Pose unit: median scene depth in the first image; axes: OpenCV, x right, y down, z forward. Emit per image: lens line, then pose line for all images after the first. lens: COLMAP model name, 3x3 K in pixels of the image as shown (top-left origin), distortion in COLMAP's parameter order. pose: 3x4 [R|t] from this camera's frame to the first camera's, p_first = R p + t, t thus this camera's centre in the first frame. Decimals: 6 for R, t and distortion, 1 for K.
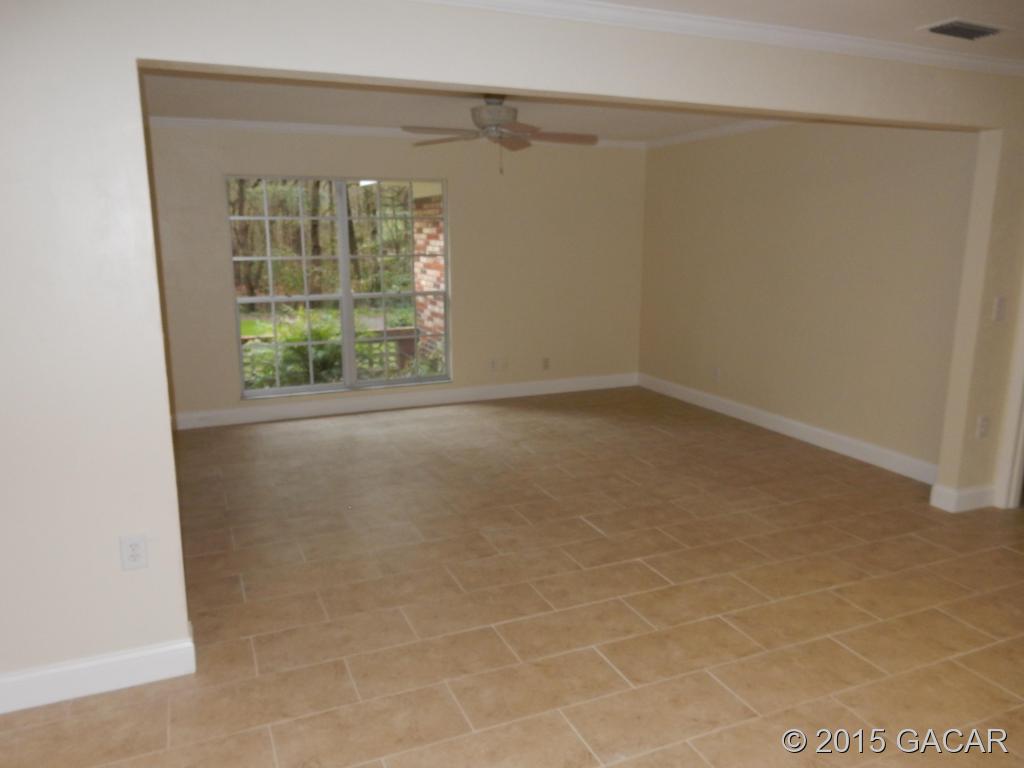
lens RADIAL K [[757.2, 0, 512.1], [0, 757.2, 385.2], [0, 0, 1]] dist [-0.013889, -0.000397]
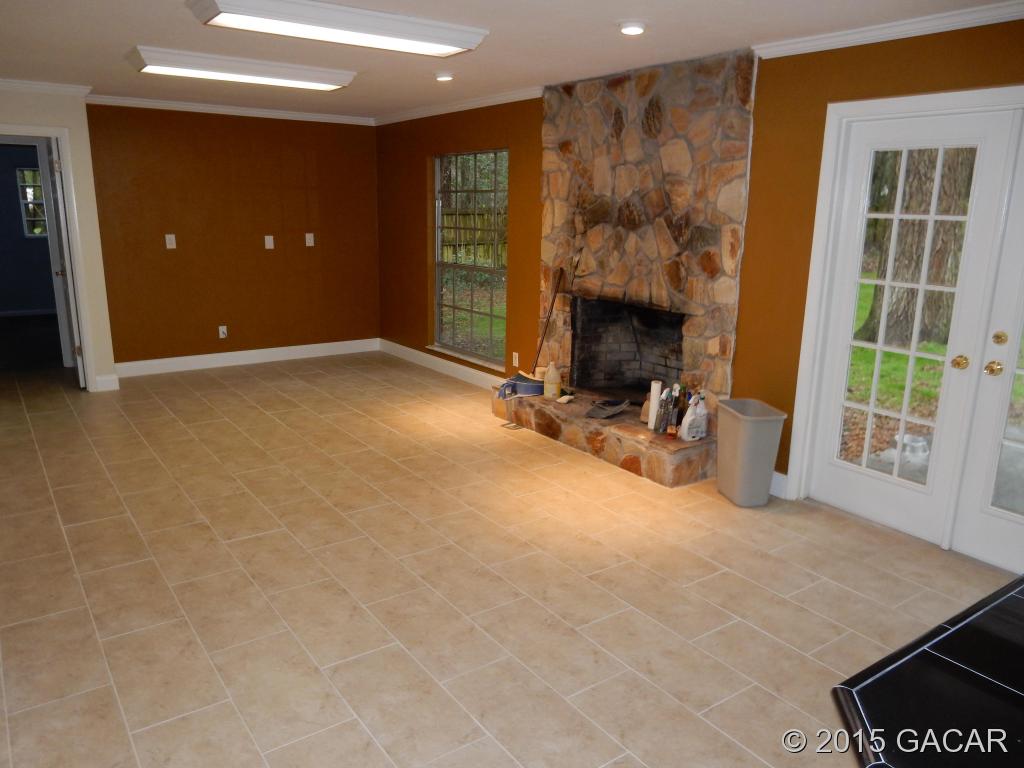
lens RADIAL K [[757.2, 0, 513.2], [0, 757.2, 383.1], [0, 0, 1]] dist [-0.013889, -0.000397]
pose [[-0.191289, -0.236201, 0.952690, -1.268623], [0.186271, 0.944239, 0.271507, -0.086592], [-0.963697, 0.229395, -0.136625, 0.431285]]
